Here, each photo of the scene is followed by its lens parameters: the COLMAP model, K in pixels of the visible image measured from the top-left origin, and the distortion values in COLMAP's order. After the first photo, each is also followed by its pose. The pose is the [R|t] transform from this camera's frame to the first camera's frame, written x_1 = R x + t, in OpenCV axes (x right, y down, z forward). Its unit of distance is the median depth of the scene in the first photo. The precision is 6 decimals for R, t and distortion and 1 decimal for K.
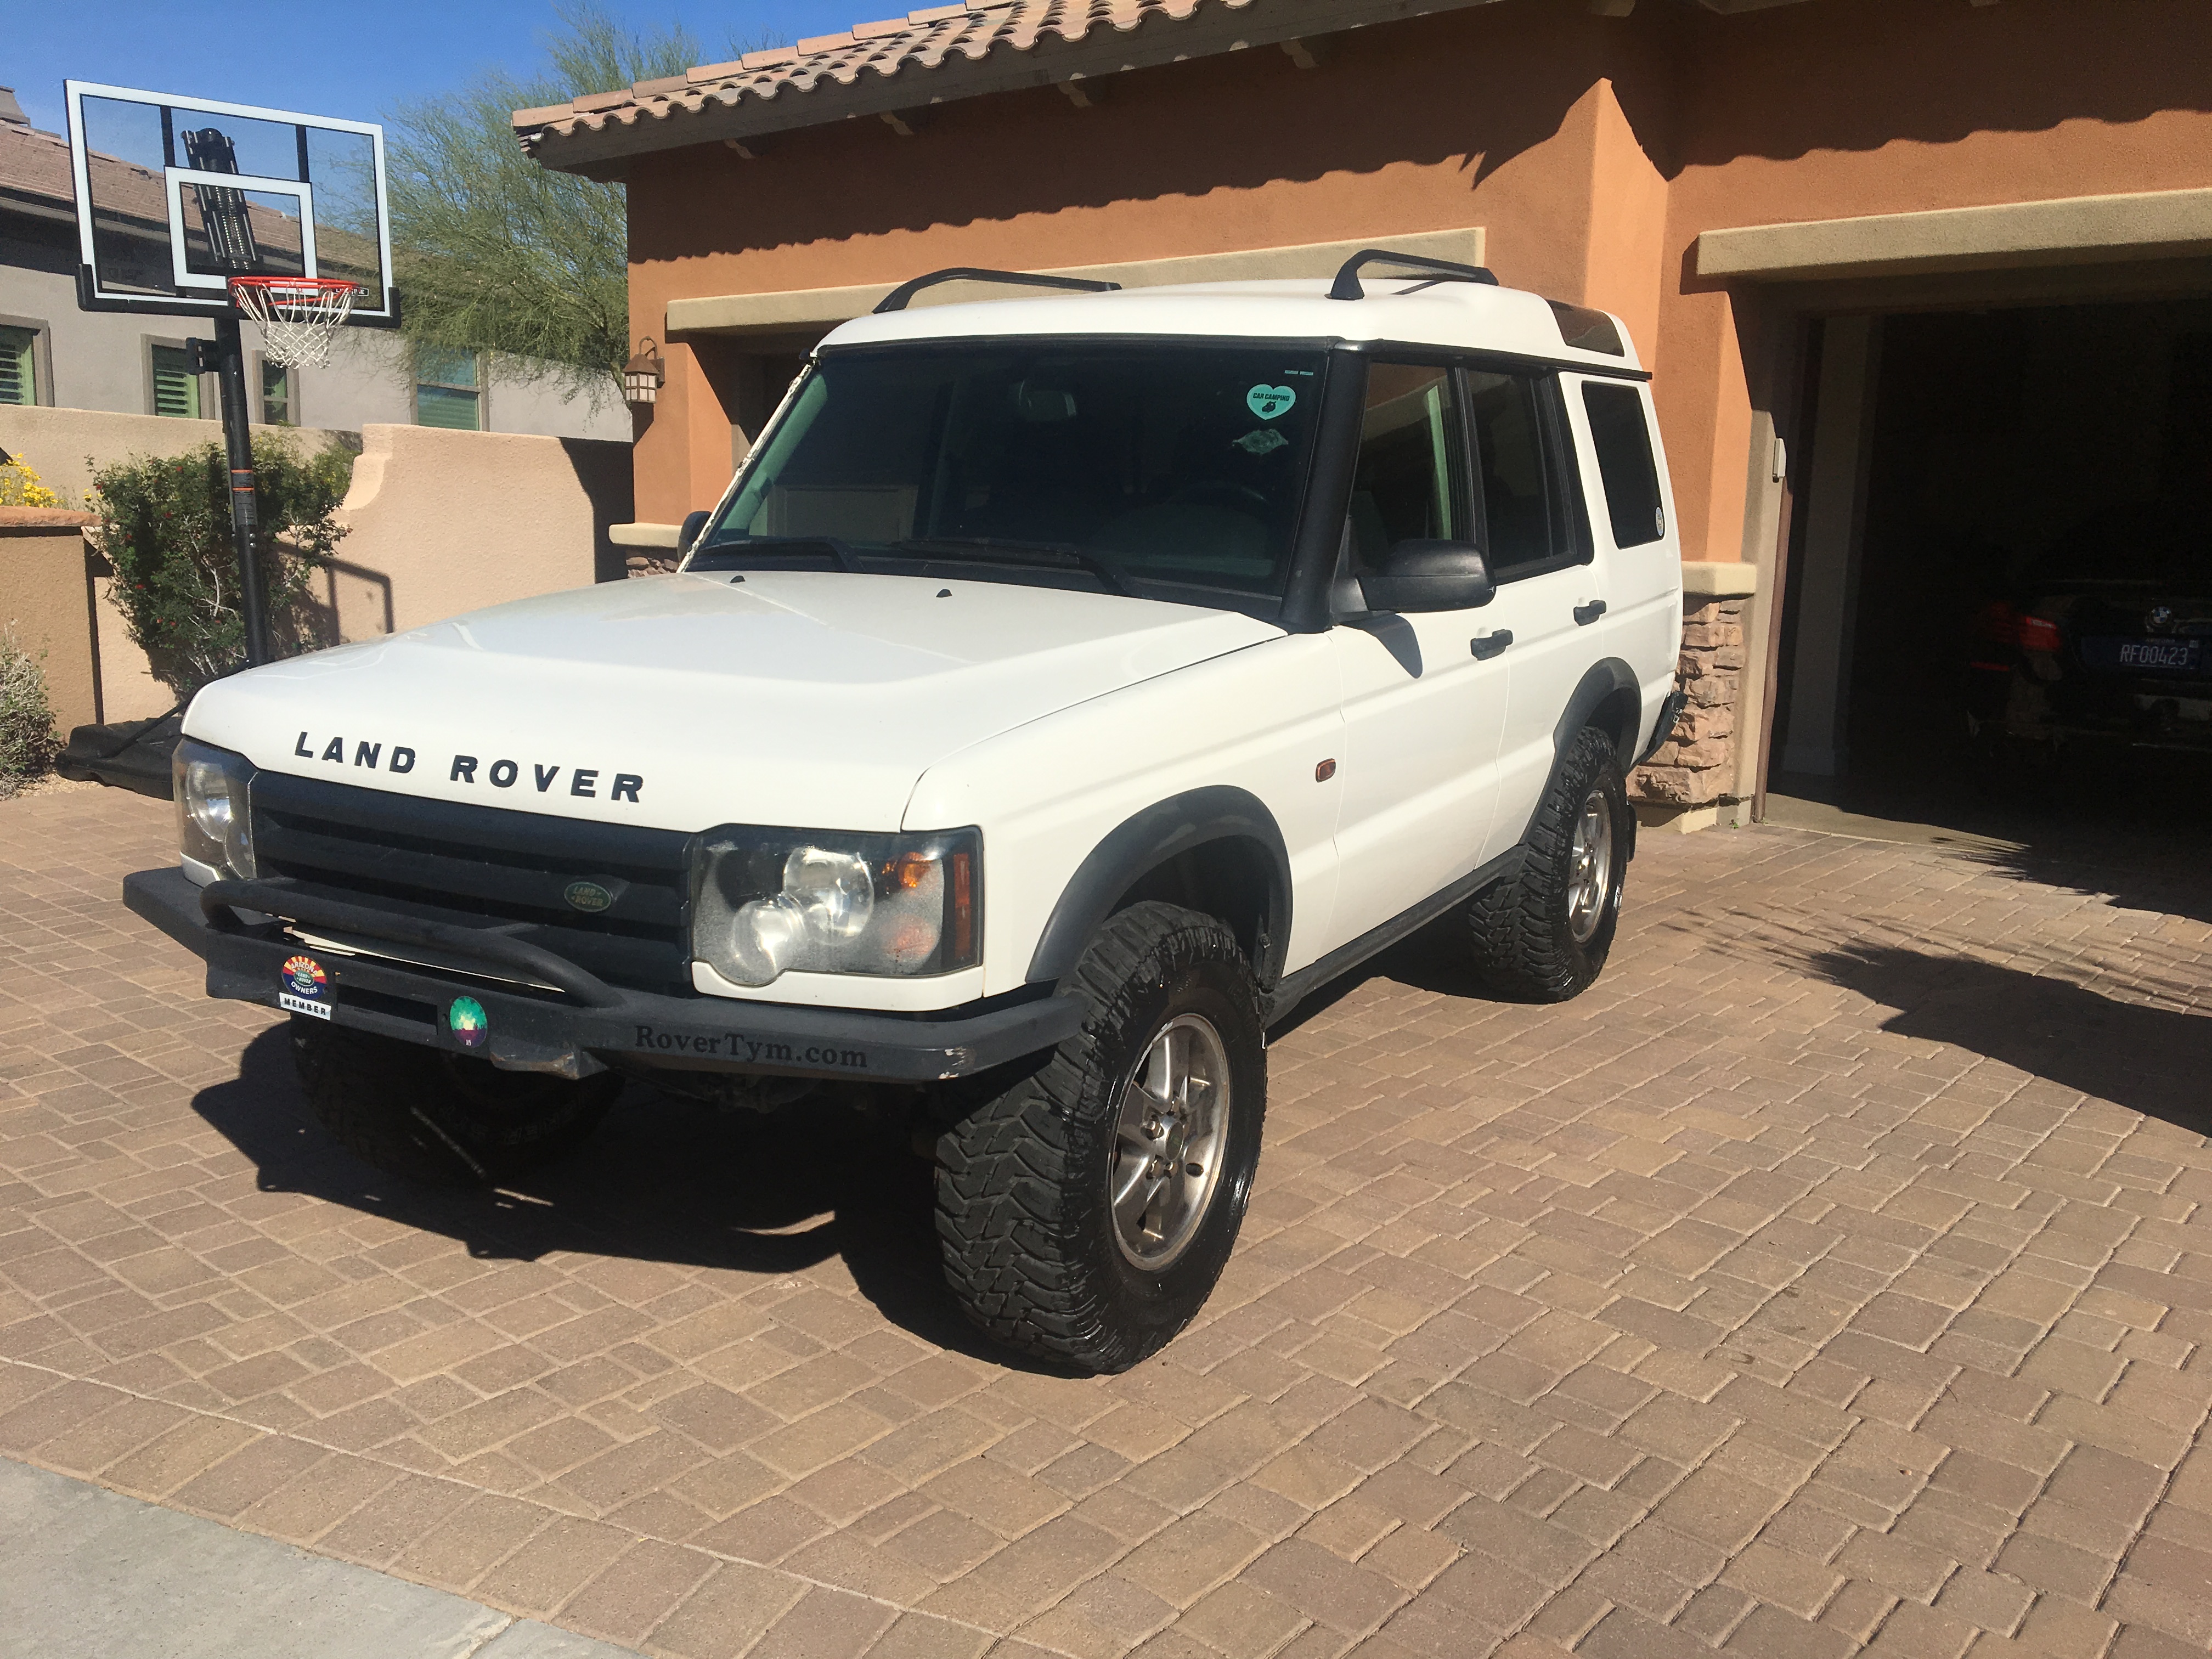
lens RADIAL K [[1858.3, 0, 1108.2], [0, 1858.3, 825.5], [0, 0, 1]] dist [0.014780, 0.005652]
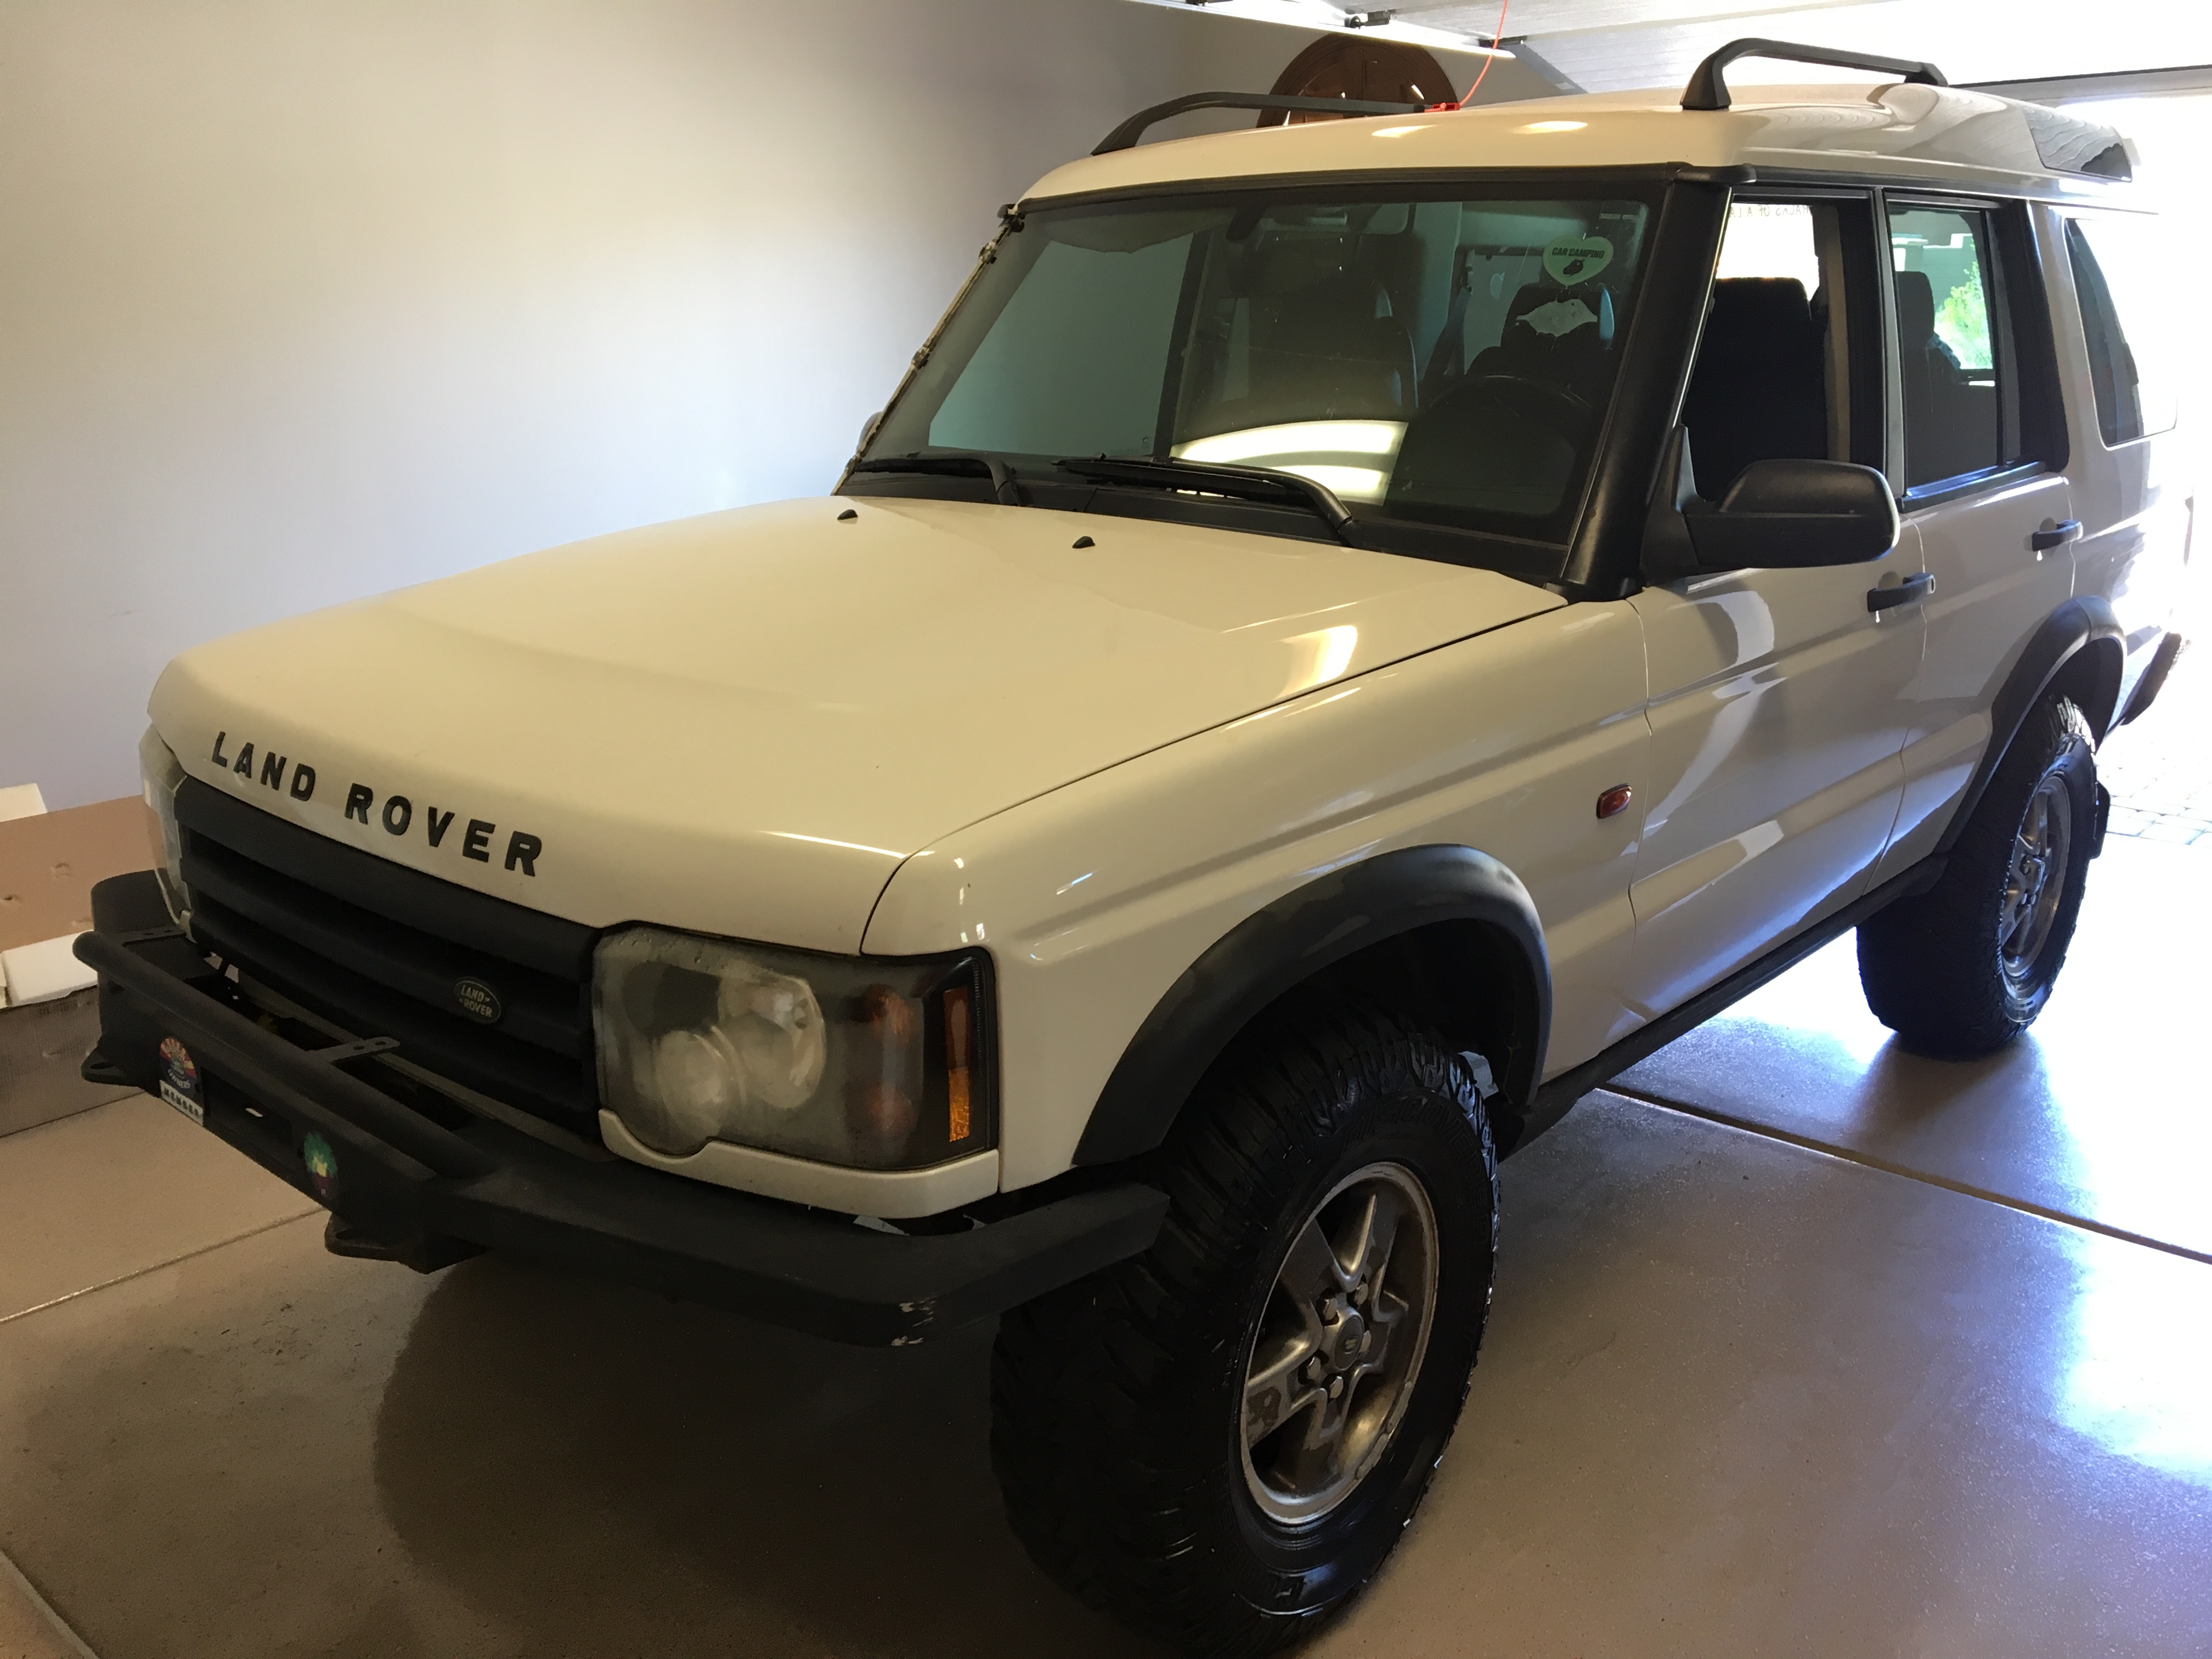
lens RADIAL K [[1858.3, 0, 1103.3], [0, 1858.3, 834.7], [0, 0, 1]] dist [0.014780, 0.005652]
pose [[0.975815, 0.041275, -0.214667, 0.102224], [-0.024625, 0.996518, 0.079665, -0.086089], [0.217207, -0.072452, 0.973433, 0.353876]]
